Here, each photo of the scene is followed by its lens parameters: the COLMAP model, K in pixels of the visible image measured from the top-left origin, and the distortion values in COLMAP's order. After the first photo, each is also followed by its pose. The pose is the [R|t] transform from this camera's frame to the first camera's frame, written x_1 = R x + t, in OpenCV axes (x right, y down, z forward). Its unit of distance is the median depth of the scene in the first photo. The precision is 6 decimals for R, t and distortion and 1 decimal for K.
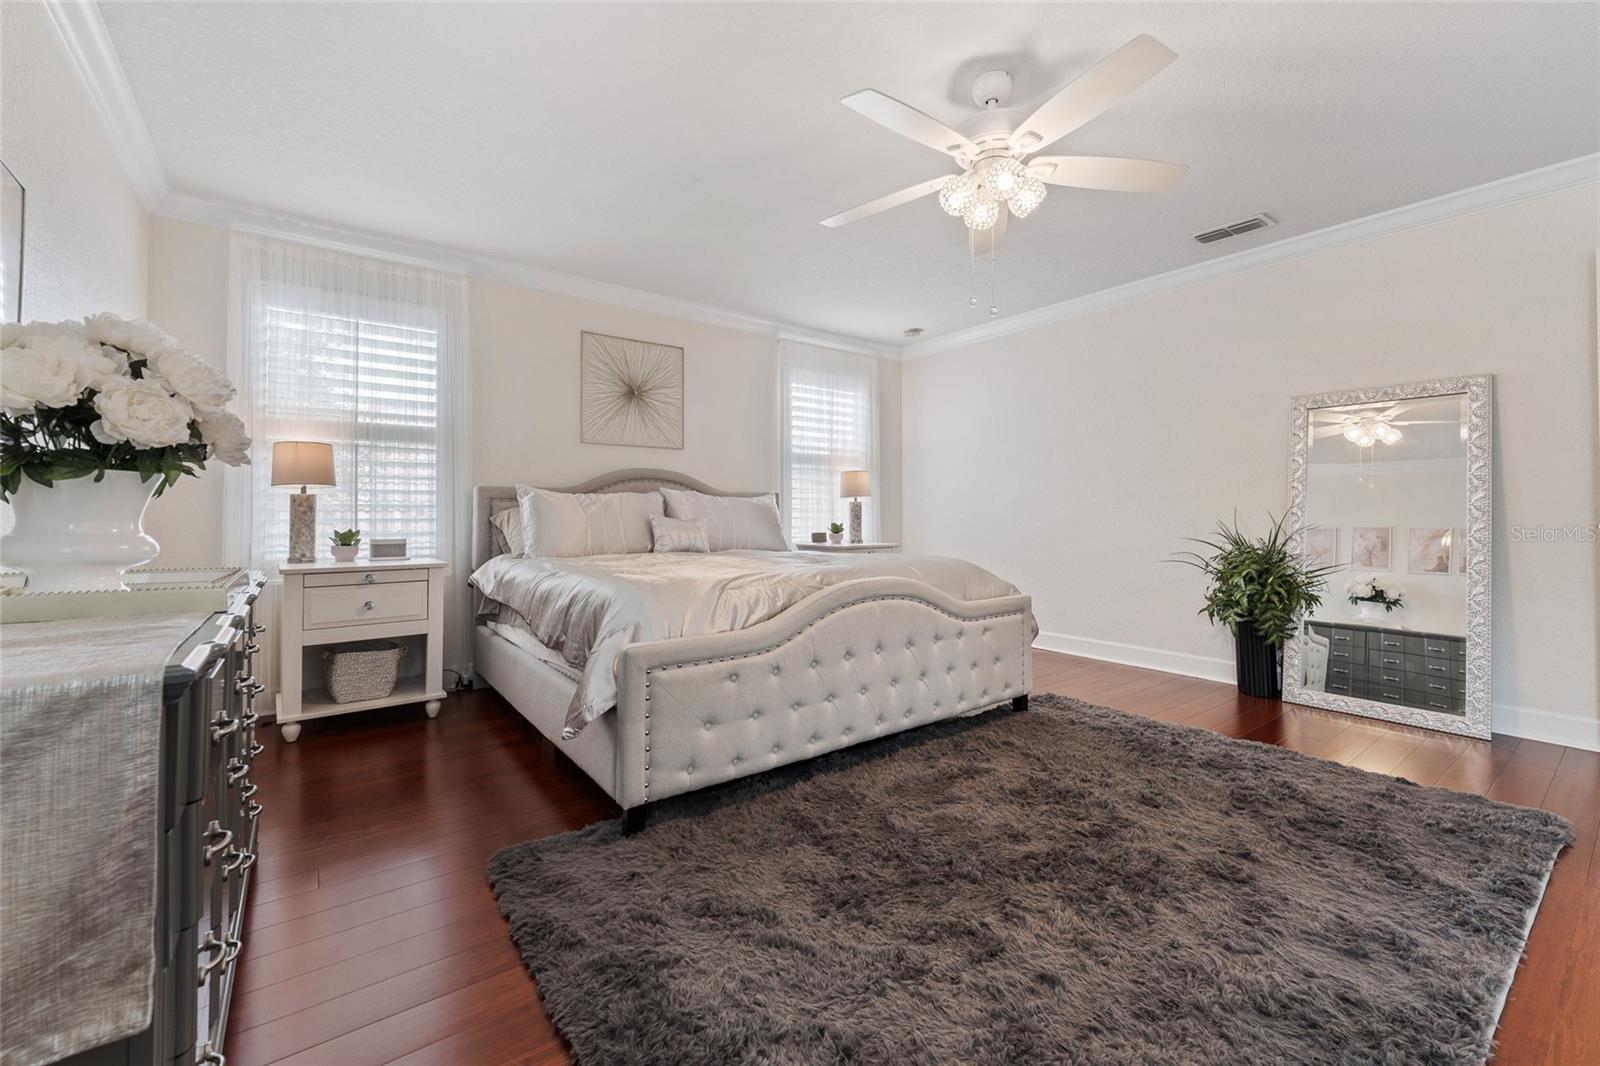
lens RADIAL K [[650.0, 0, 807.6], [0, 650.0, 523.9], [0, 0, 1]] dist [0.001243, -0.000251]
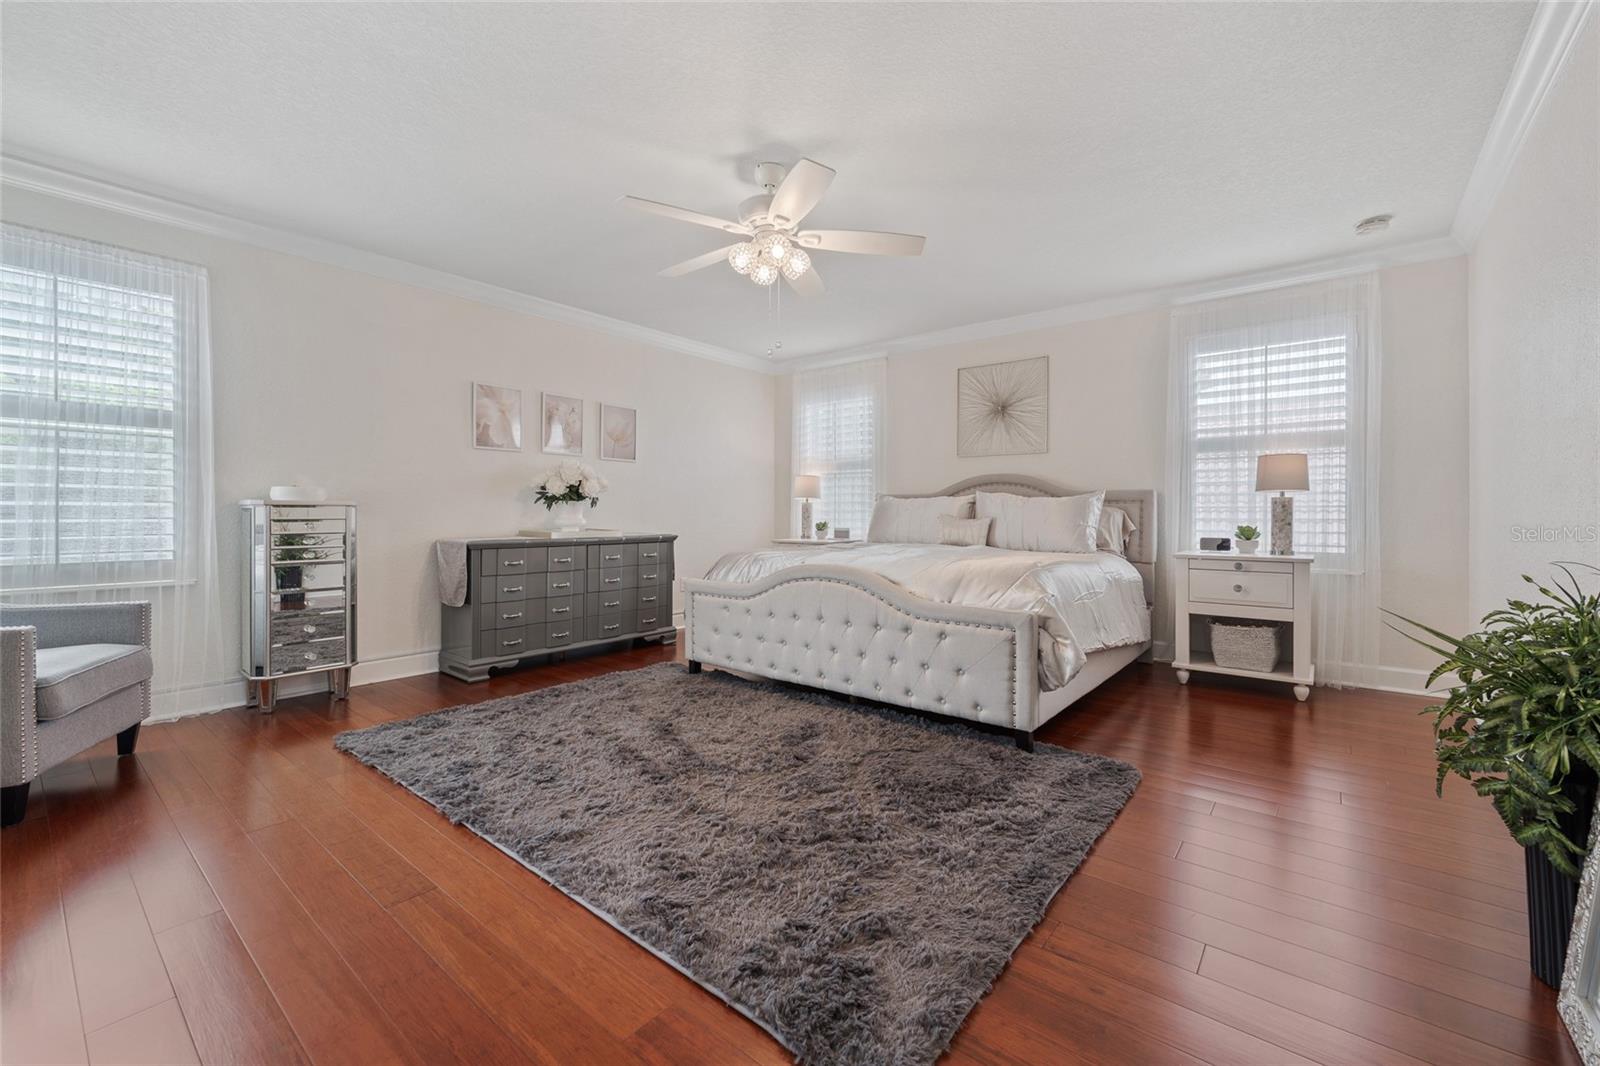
lens RADIAL K [[650.0, 0, 808.6], [0, 650.0, 524.2], [0, 0, 1]] dist [0.001243, -0.000251]
pose [[0.247373, 0.015716, -0.968793, 0.735219], [-0.017843, 0.999773, 0.011662, -0.003561], [0.968756, 0.014401, 0.247597, 0.369165]]
